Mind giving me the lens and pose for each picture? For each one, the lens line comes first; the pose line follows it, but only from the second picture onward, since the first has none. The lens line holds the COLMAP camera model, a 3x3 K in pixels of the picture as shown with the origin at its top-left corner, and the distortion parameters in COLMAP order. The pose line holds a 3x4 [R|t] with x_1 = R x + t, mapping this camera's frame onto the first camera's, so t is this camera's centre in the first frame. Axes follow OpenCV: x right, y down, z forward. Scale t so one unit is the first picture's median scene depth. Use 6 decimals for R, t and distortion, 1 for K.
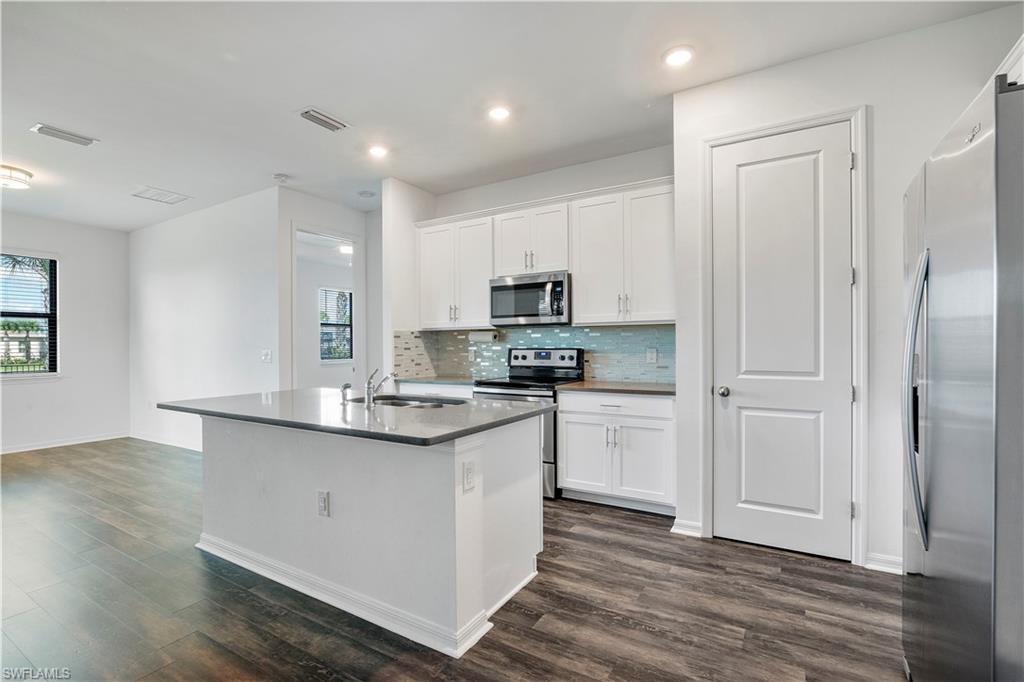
lens RADIAL K [[473.1, 0, 515.9], [0, 473.1, 343.2], [0, 0, 1]] dist [-0.015514, 0.005061]
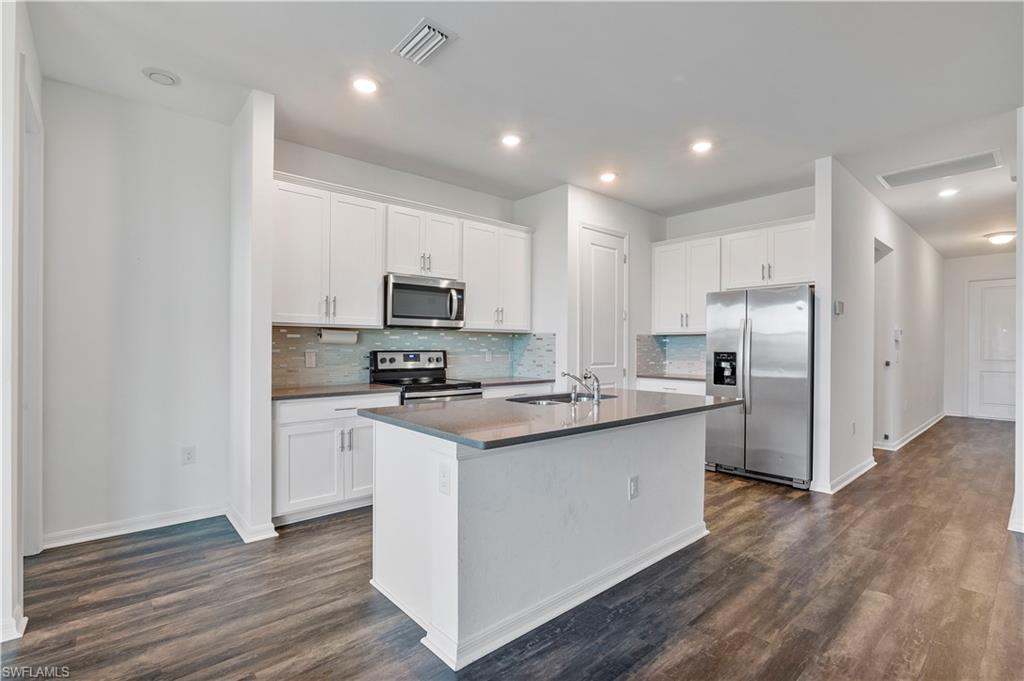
lens RADIAL K [[473.1, 0, 510.5], [0, 473.1, 349.3], [0, 0, 1]] dist [-0.015514, 0.005061]
pose [[0.306730, 0.003943, 0.951788, -0.857639], [-0.007518, 0.999970, -0.001720, 0.008356], [-0.951767, -0.006627, 0.306750, 0.511161]]
